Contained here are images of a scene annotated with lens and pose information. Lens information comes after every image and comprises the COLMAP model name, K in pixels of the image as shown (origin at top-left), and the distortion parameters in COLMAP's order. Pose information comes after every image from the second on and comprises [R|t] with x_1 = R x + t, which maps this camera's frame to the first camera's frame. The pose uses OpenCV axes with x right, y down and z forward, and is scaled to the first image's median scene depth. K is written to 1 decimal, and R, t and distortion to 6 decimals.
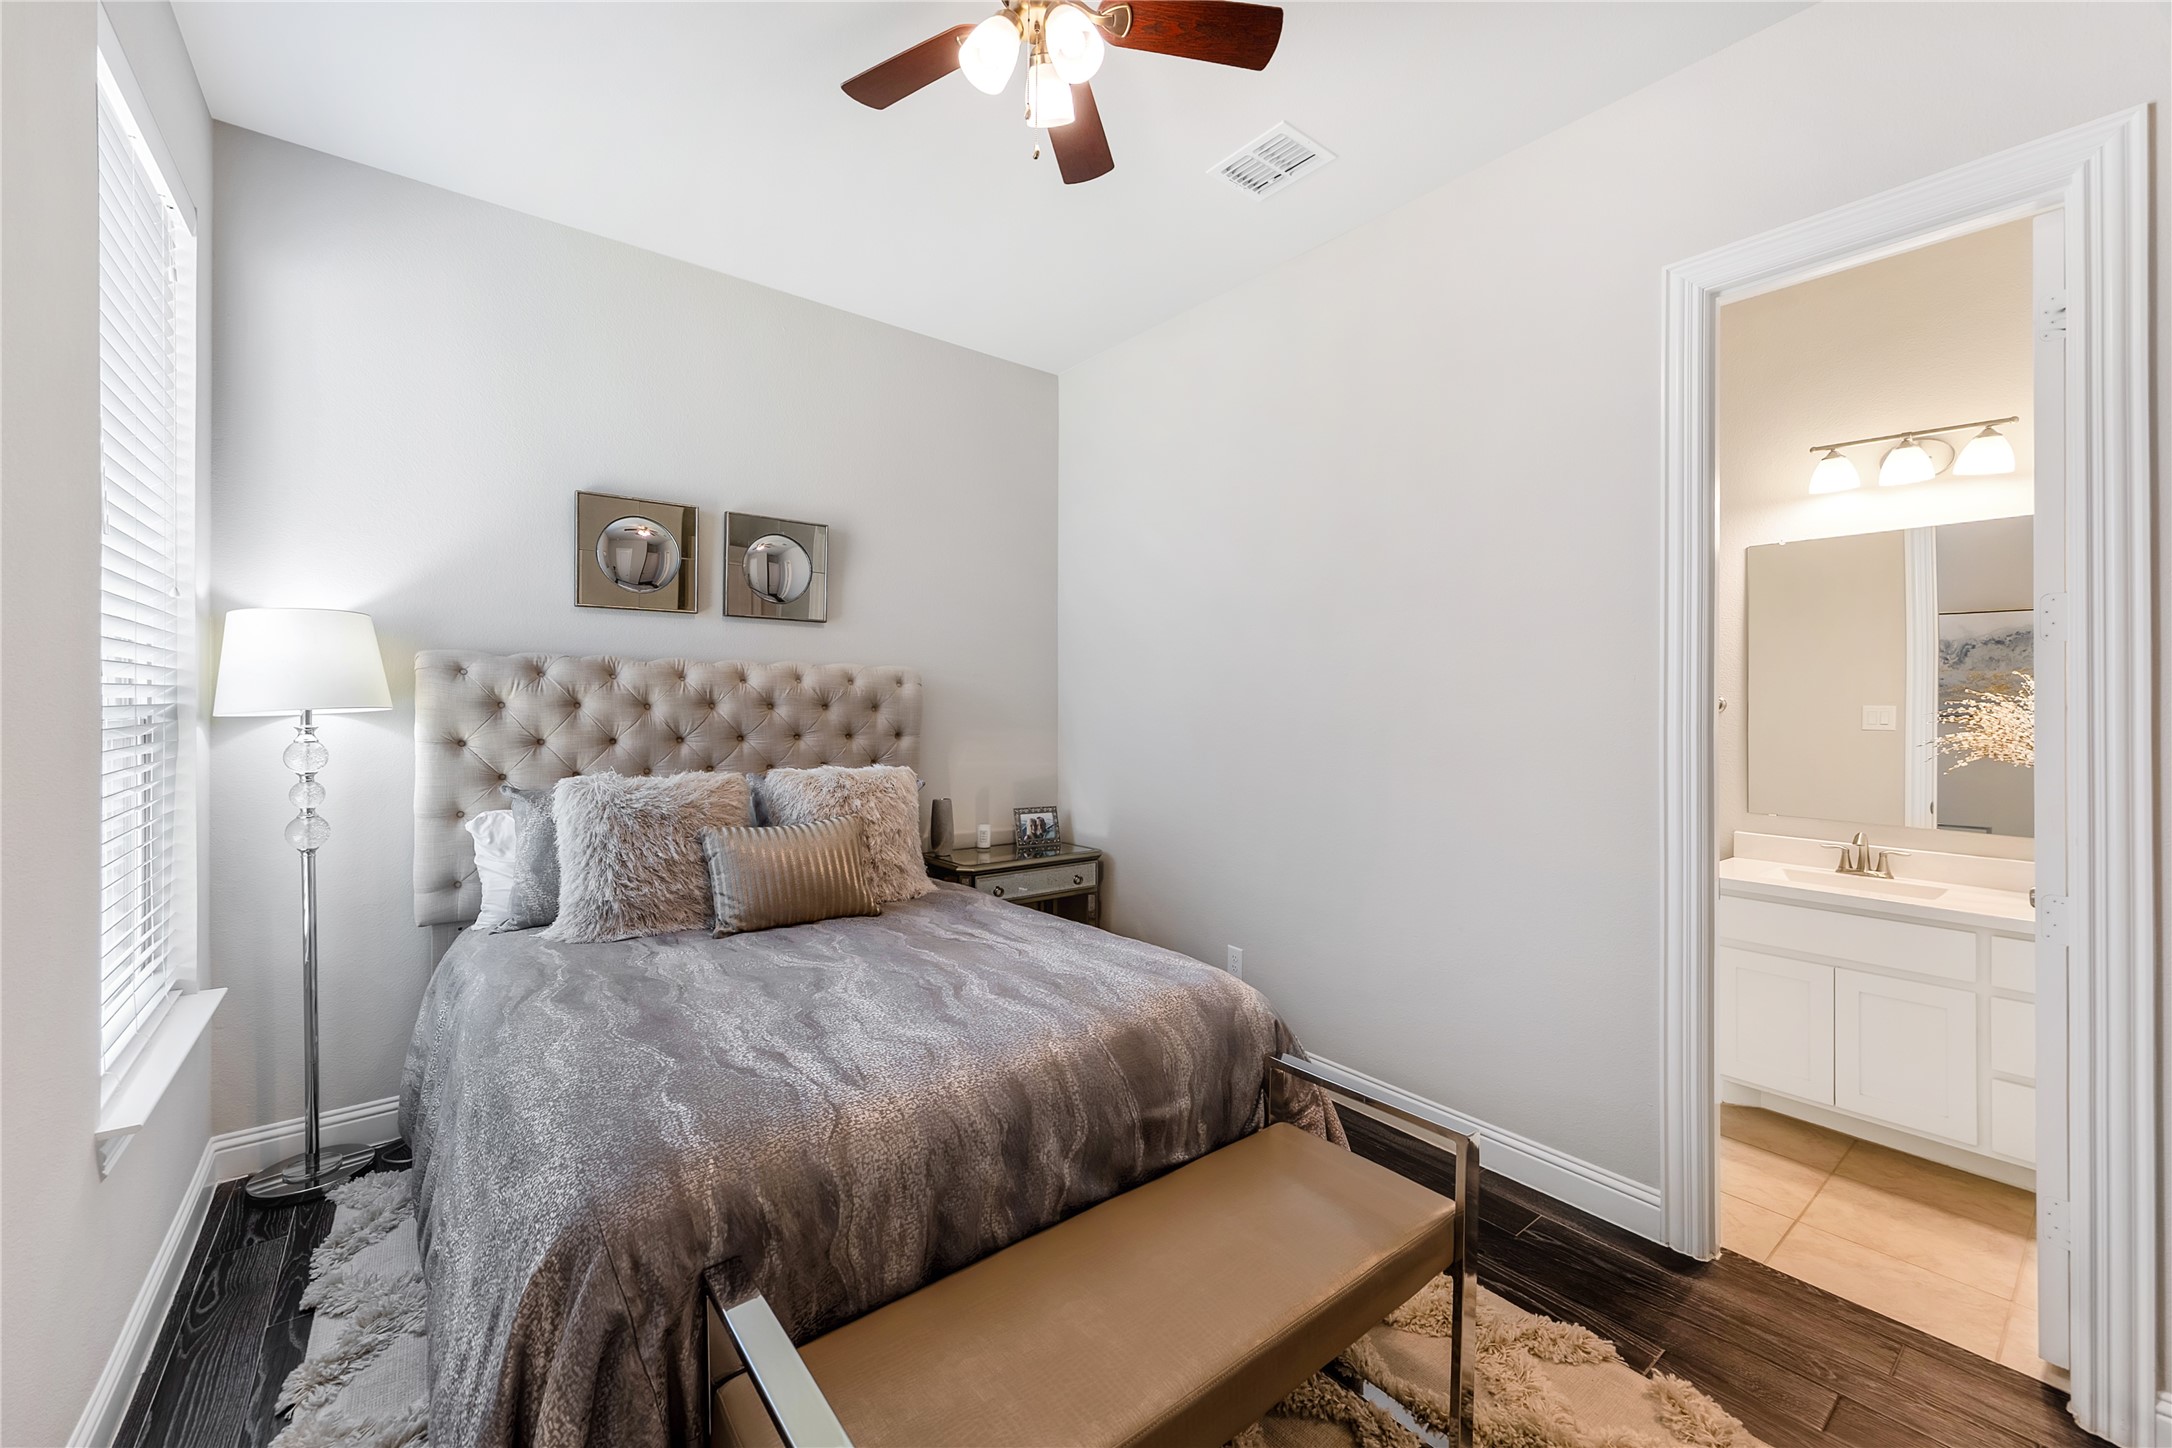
lens RADIAL K [[841.0, 0, 1089.4], [0, 841.0, 693.8], [0, 0, 1]] dist [-0.008472, 0.001128]
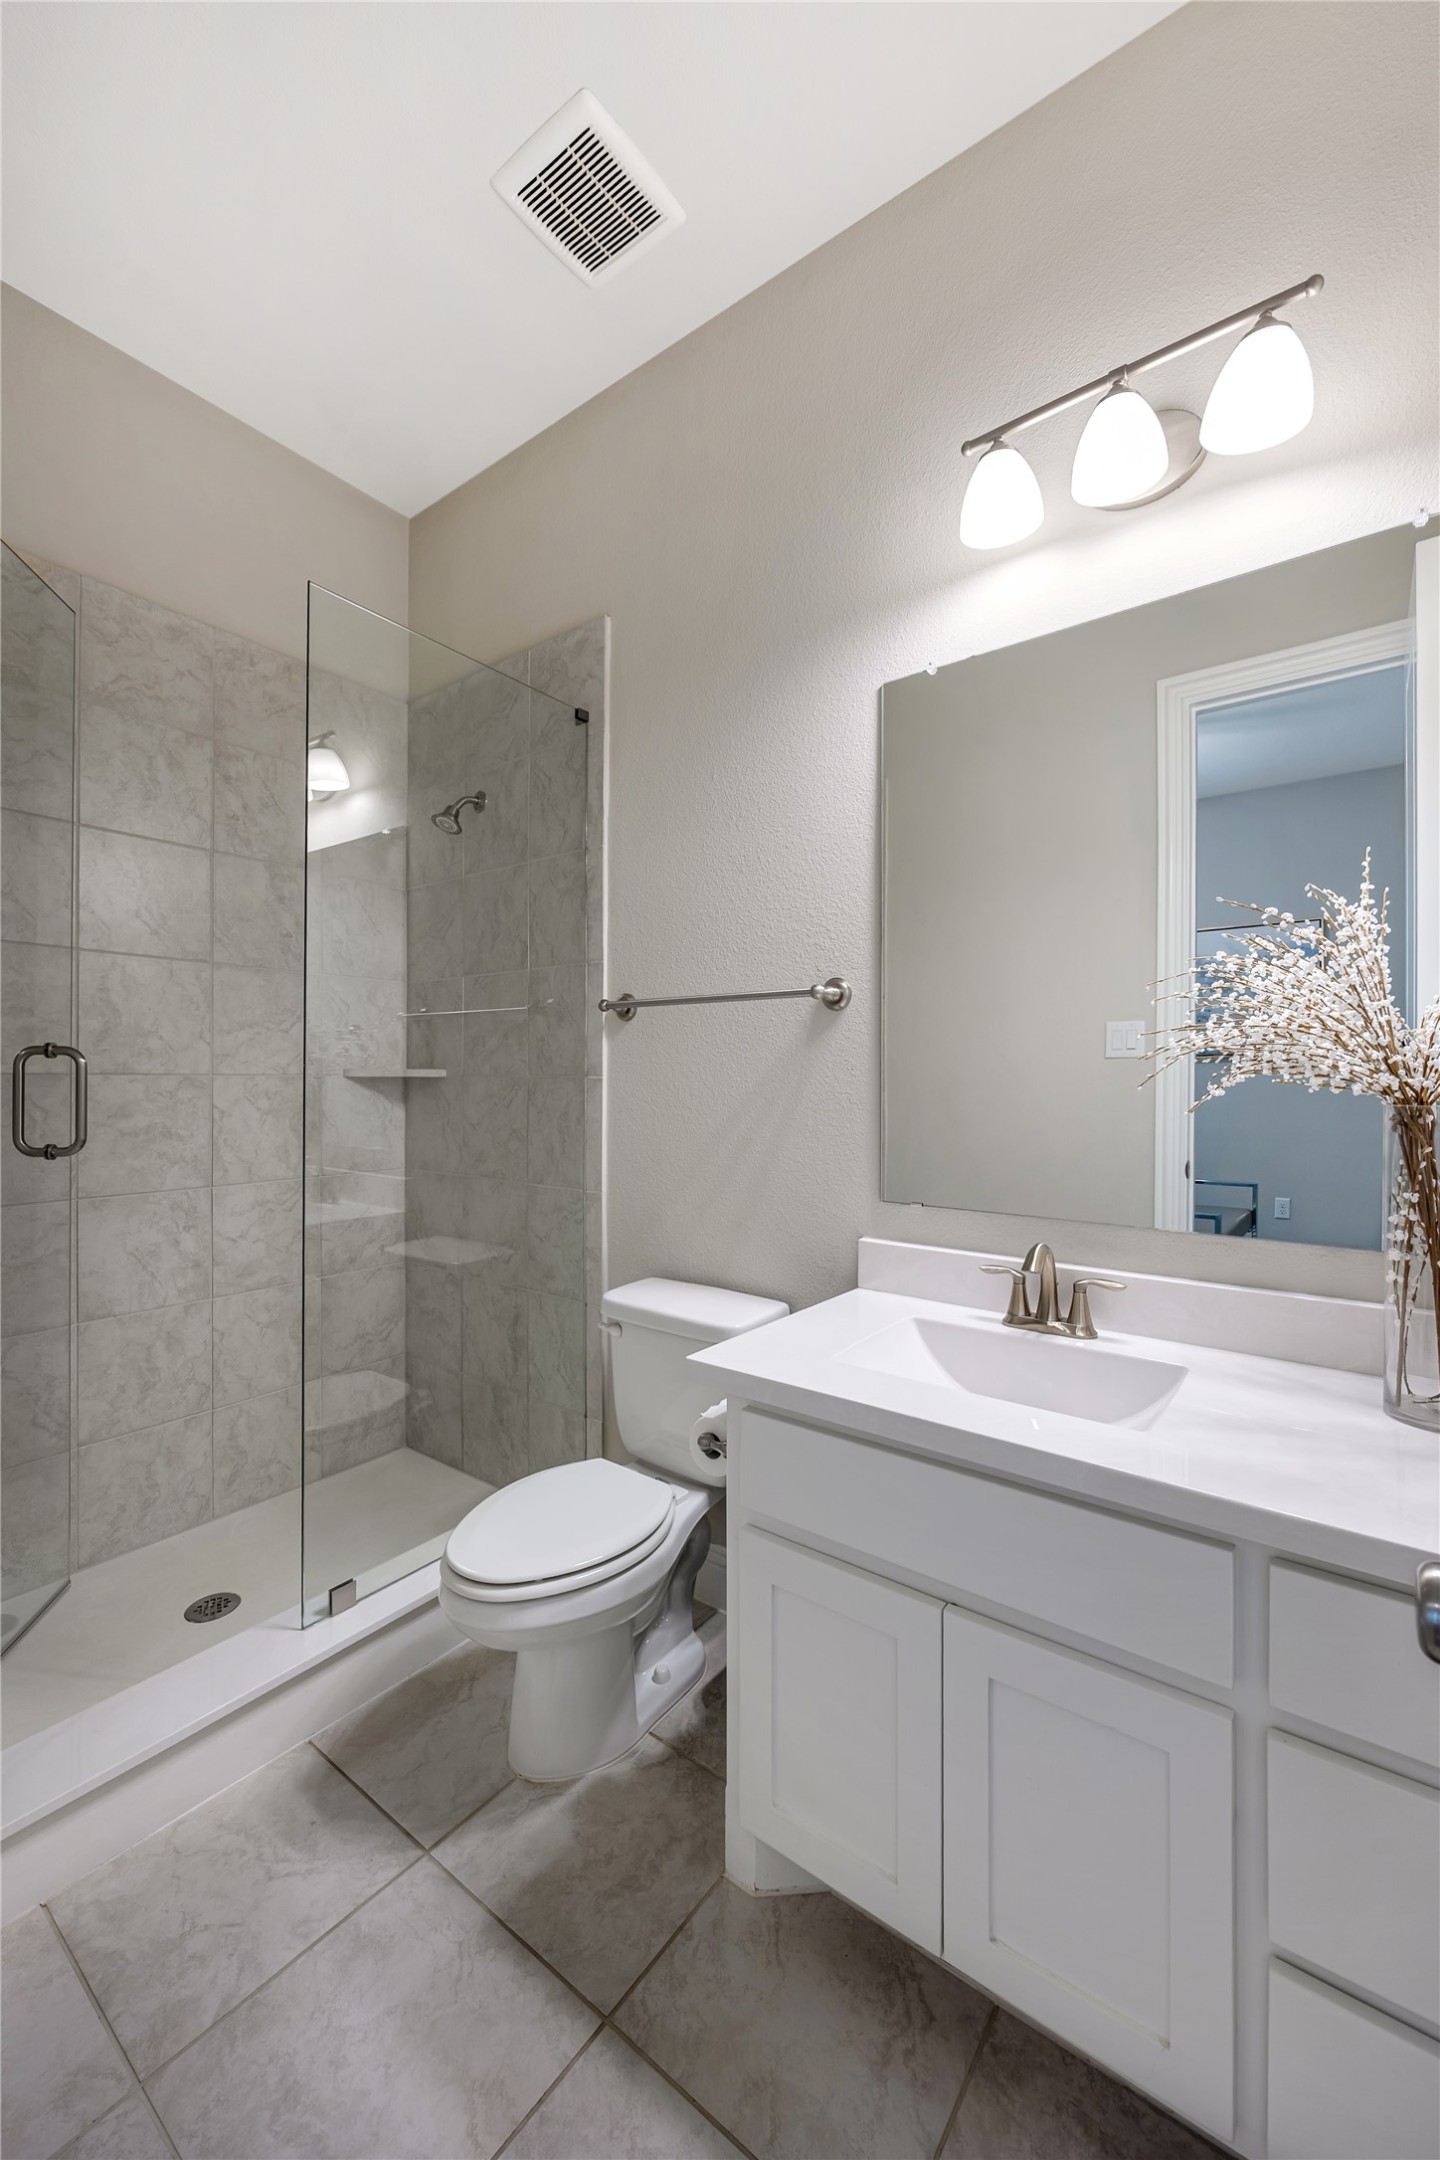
lens RADIAL K [[836.4, 0, 720.9], [0, 836.4, 1075.3], [0, 0, 1]] dist [-0.008472, 0.001128]
pose [[0.967636, -0.010235, 0.252144, 0.652927], [0.005872, 0.999820, 0.018048, 0.064040], [-0.252283, -0.015983, 0.967521, 0.611465]]
